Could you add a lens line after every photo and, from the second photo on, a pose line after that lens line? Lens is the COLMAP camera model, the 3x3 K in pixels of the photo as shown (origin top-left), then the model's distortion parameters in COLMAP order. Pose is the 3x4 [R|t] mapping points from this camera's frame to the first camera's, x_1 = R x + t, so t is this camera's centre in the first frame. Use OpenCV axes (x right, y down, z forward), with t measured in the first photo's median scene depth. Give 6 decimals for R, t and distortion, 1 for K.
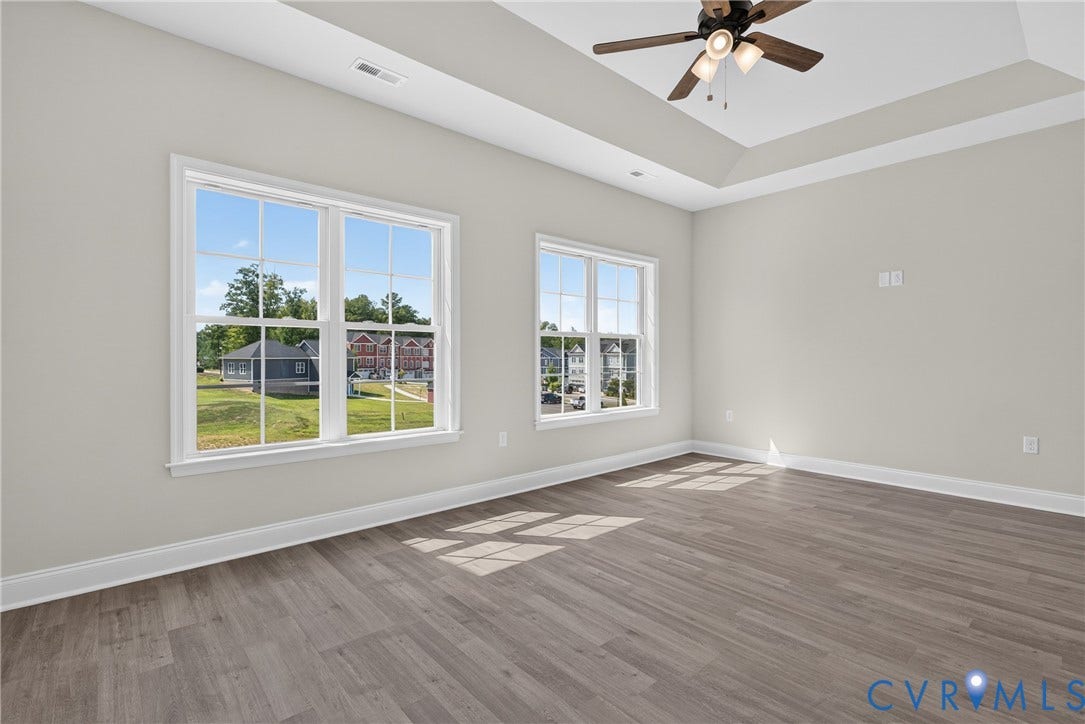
lens RADIAL K [[500.0, 0, 537.9], [0, 500.0, 357.3], [0, 0, 1]] dist [0.000141, 0.000000]
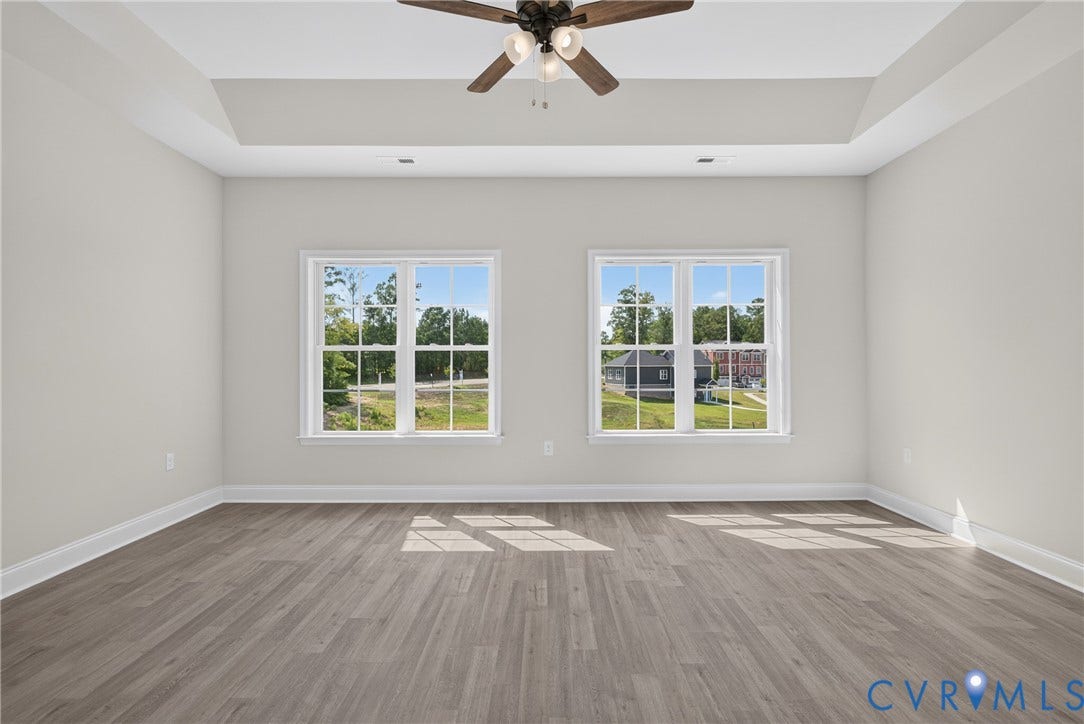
lens RADIAL K [[487.7, 0, 541.5], [0, 487.7, 357.7], [0, 0, 1]] dist [-0.000449, 0.000048]
pose [[0.749524, -0.011187, -0.661883, 0.788531], [0.001902, 0.999889, -0.014745, -0.020177], [0.661975, 0.009793, 0.749462, 0.262491]]
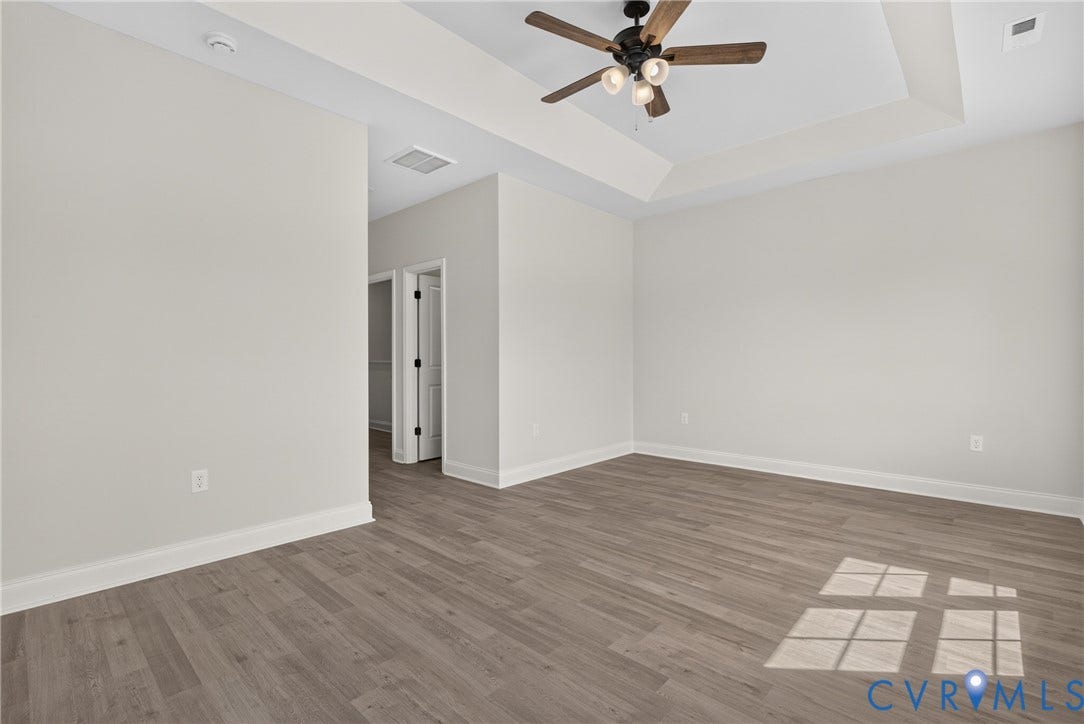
lens RADIAL K [[487.7, 0, 541.5], [0, 487.7, 357.7], [0, 0, 1]] dist [-0.000449, 0.000048]
pose [[-0.994323, -0.000123, -0.106401, 0.562442], [-0.000682, 0.999986, 0.005211, -0.010486], [0.106399, 0.005254, -0.994310, 1.655231]]
